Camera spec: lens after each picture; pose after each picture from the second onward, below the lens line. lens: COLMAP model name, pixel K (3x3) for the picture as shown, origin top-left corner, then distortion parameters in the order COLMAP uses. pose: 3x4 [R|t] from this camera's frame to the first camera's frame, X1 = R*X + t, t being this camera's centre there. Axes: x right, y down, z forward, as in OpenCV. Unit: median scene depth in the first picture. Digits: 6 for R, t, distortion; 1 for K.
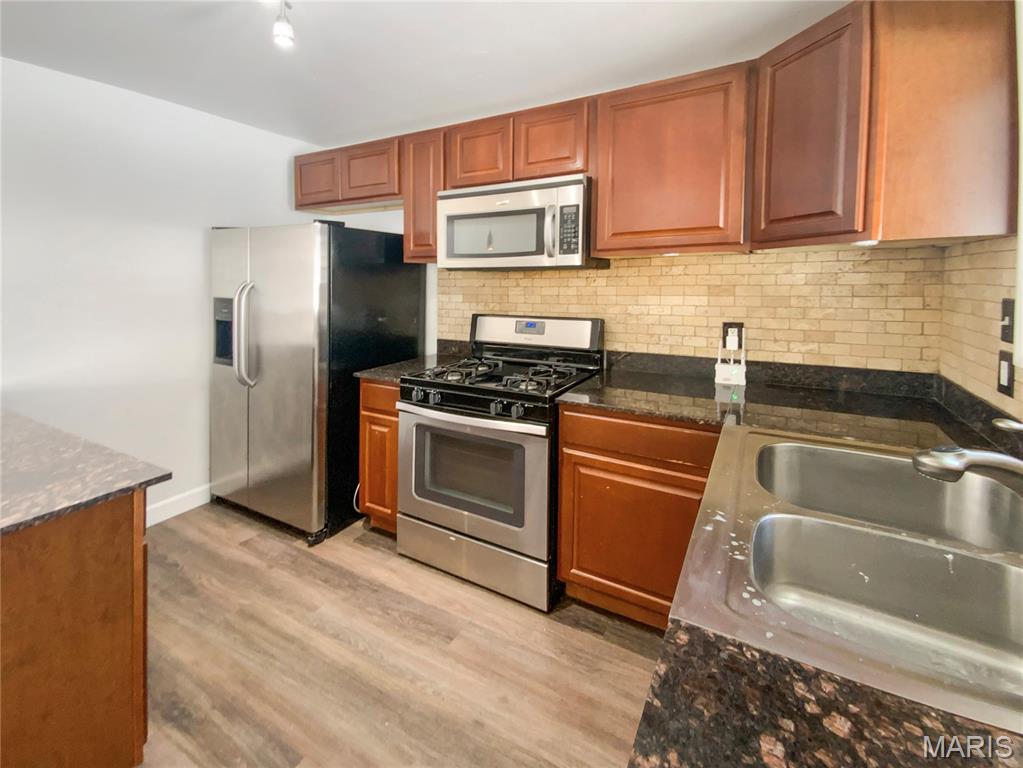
lens RADIAL K [[444.7, 0, 431.2], [0, 444.7, 360.6], [0, 0, 1]] dist [0.011110, -0.000152]
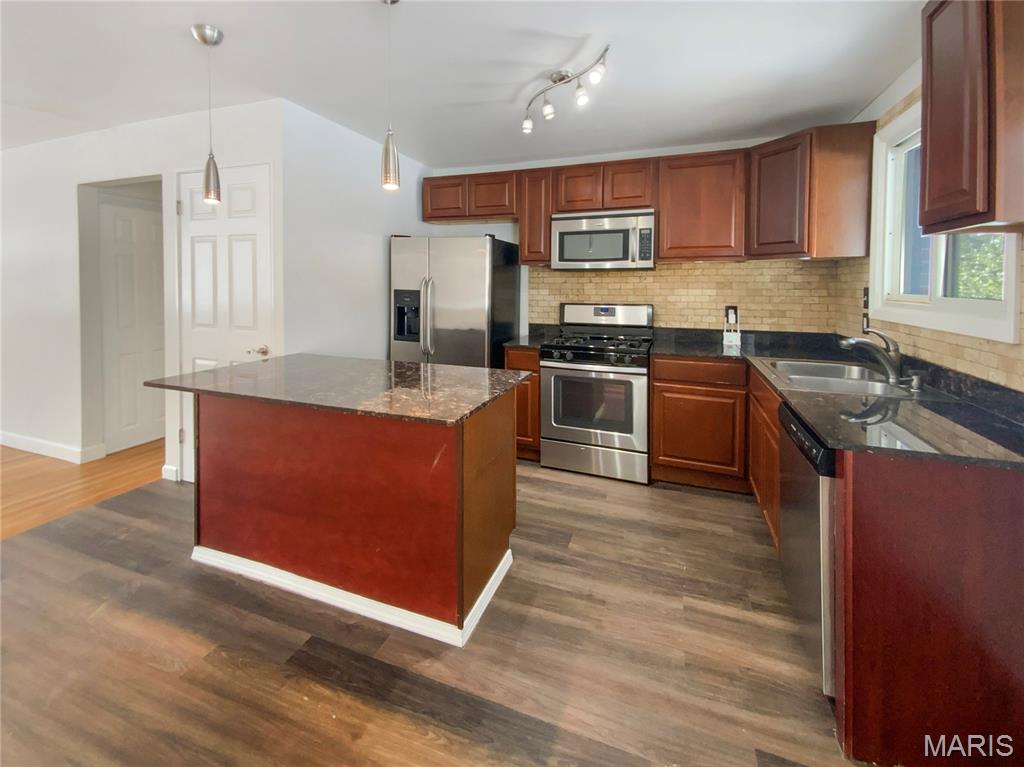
lens RADIAL K [[443.3, 0, 511.2], [0, 443.3, 375.5], [0, 0, 1]] dist [-0.004636, -0.000034]
pose [[0.971758, -0.043445, 0.231946, -0.475101], [0.036912, 0.998792, 0.032434, 0.083969], [-0.233075, -0.022957, 0.972188, -0.358737]]
